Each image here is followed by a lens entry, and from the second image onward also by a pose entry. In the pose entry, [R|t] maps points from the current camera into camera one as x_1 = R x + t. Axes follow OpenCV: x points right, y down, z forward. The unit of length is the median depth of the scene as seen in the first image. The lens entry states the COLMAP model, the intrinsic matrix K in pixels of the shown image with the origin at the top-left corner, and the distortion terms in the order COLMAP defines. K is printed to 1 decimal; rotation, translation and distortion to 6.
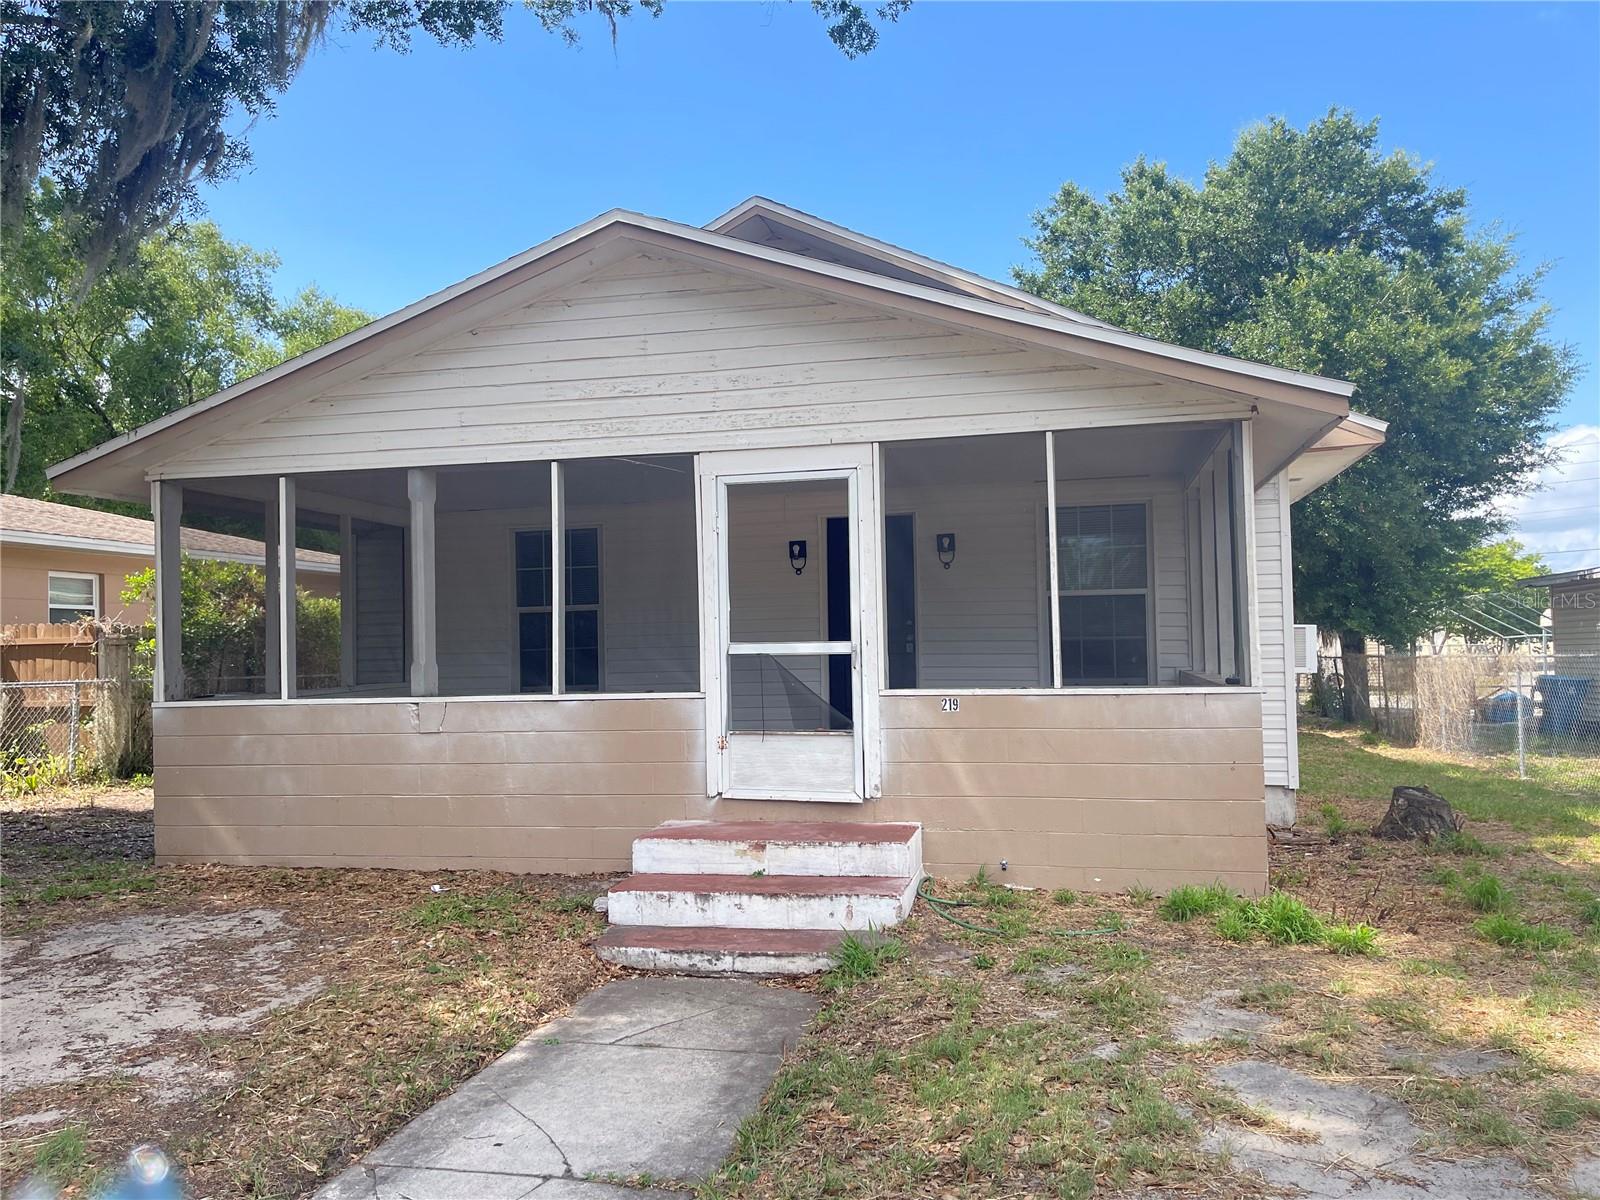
lens RADIAL K [[1210.2, 0, 805.2], [0, 1210.2, 597.8], [0, 0, 1]] dist [0.062522, -0.067568]
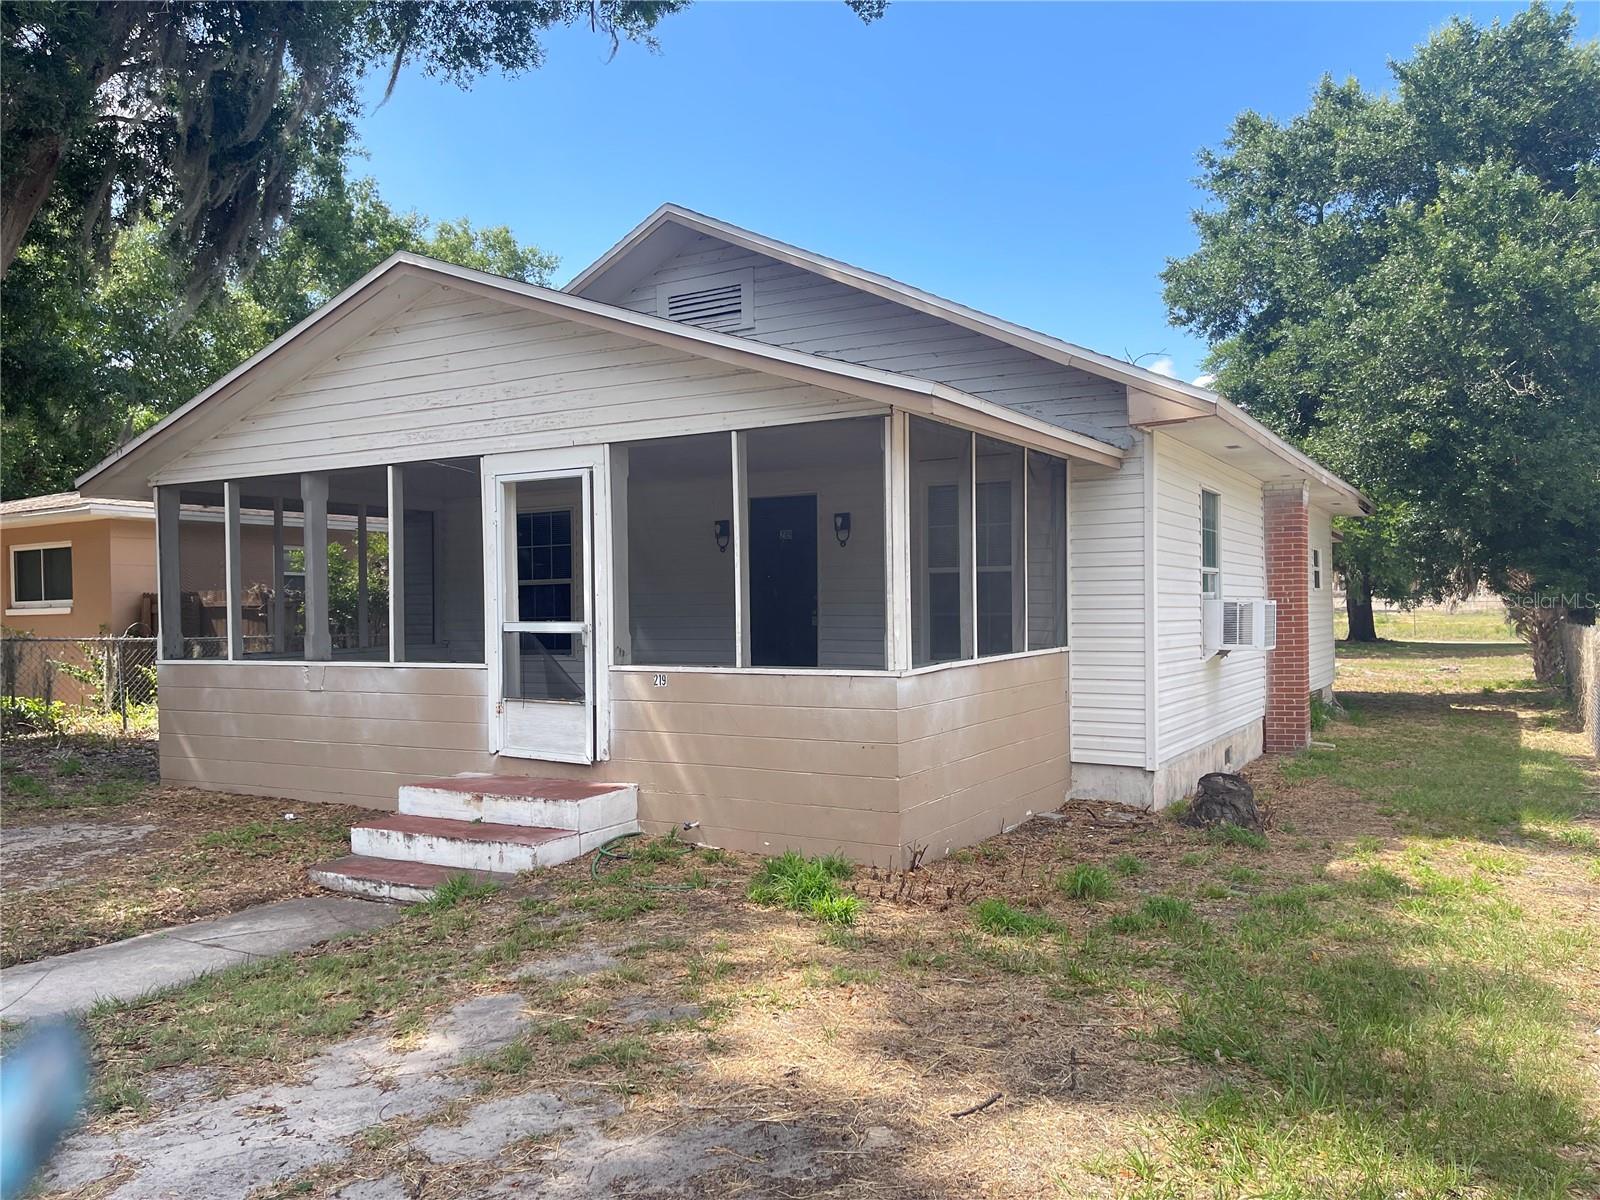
lens RADIAL K [[1210.2, 0, 801.7], [0, 1210.2, 605.9], [0, 0, 1]] dist [0.062522, -0.067568]
pose [[0.952234, 0.007874, -0.305268, 0.553310], [0.006208, 0.998962, 0.045131, -0.027645], [0.305307, -0.044871, 0.951196, -0.011723]]
